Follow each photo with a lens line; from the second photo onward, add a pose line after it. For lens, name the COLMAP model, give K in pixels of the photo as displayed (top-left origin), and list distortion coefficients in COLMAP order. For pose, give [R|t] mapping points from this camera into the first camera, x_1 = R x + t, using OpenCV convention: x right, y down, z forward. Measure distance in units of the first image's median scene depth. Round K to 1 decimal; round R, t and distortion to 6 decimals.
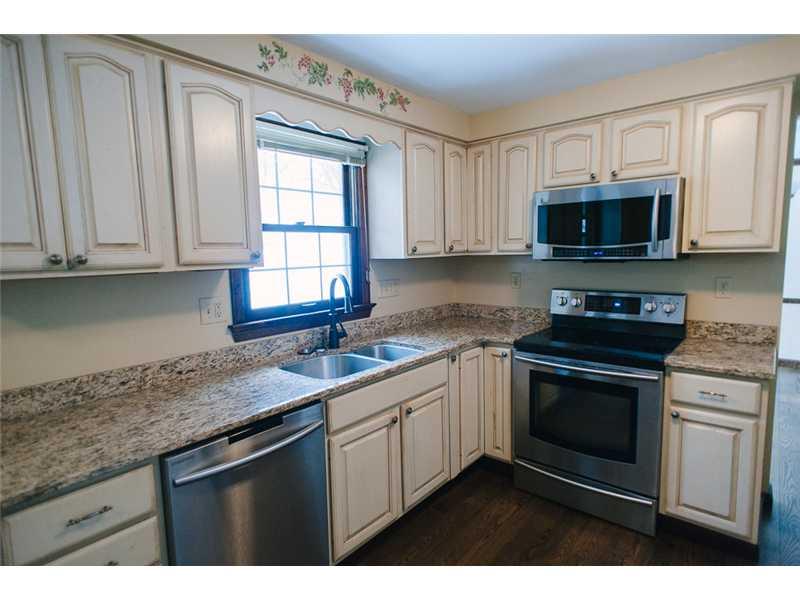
lens RADIAL K [[438.9, 0, 401.0], [0, 438.9, 301.1], [0, 0, 1]] dist [0.023078, -0.011522]
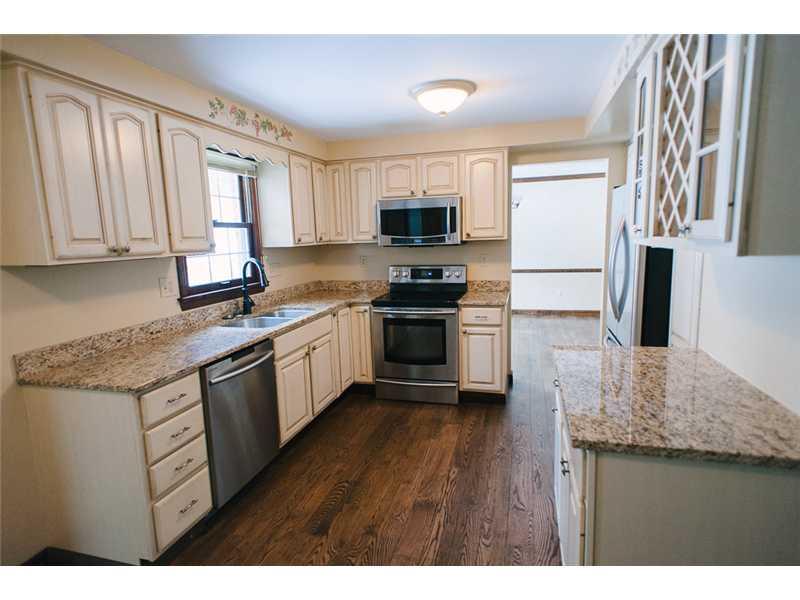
lens RADIAL K [[438.9, 0, 401.0], [0, 438.9, 301.1], [0, 0, 1]] dist [0.023078, -0.011522]
pose [[0.909608, -0.068646, 0.409757, -0.303427], [0.059414, 0.997611, 0.035238, 0.052811], [-0.411197, -0.007707, 0.911514, -0.466123]]
